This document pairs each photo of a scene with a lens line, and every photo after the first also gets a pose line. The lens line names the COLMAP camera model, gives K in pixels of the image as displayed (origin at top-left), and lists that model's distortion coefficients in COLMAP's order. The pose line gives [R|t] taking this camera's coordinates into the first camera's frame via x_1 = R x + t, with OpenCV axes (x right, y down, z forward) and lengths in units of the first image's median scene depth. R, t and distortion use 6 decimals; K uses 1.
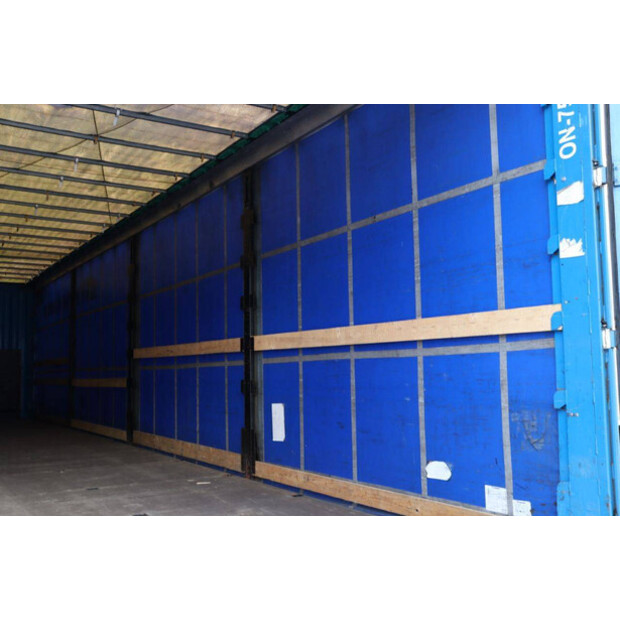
lens RADIAL K [[687.0, 0, 310.0], [0, 687.0, 310.0], [0, 0, 1]] dist [-0.035828, 0.052189]
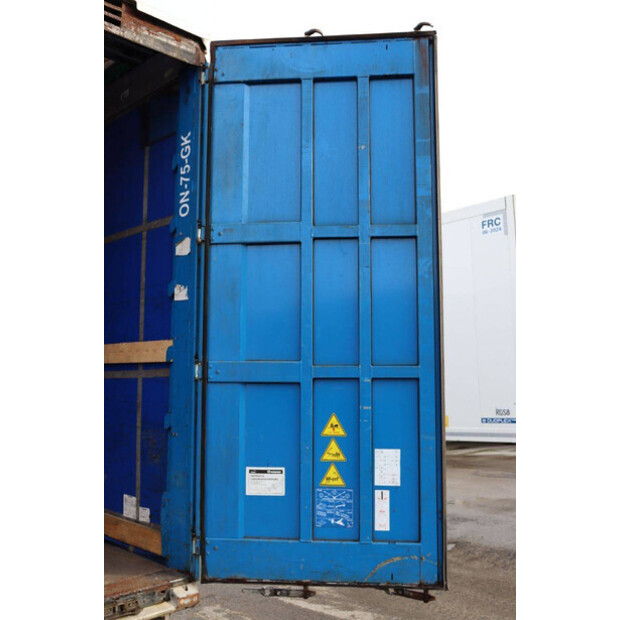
lens RADIAL K [[653.5, 0, 310.0], [0, 653.5, 310.0], [0, 0, 1]] dist [-0.091131, 0.216074]
pose [[0.974718, 0.040622, 0.219716, 0.306057], [-0.036820, 0.999093, -0.021372, -0.039266], [-0.220385, 0.012742, 0.975330, -0.125408]]
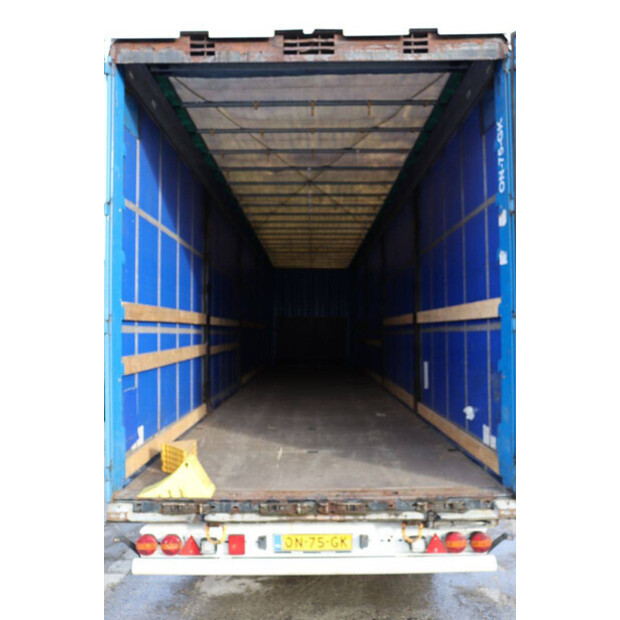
lens RADIAL K [[593.1, 0, 310.0], [0, 593.1, 310.0], [0, 0, 1]] dist [-0.067620, 0.016941]
pose [[0.848220, -0.011019, -0.529529, 0.590283], [0.041263, 0.998120, 0.045326, -0.047995], [0.528034, -0.060297, 0.847080, -0.194414]]
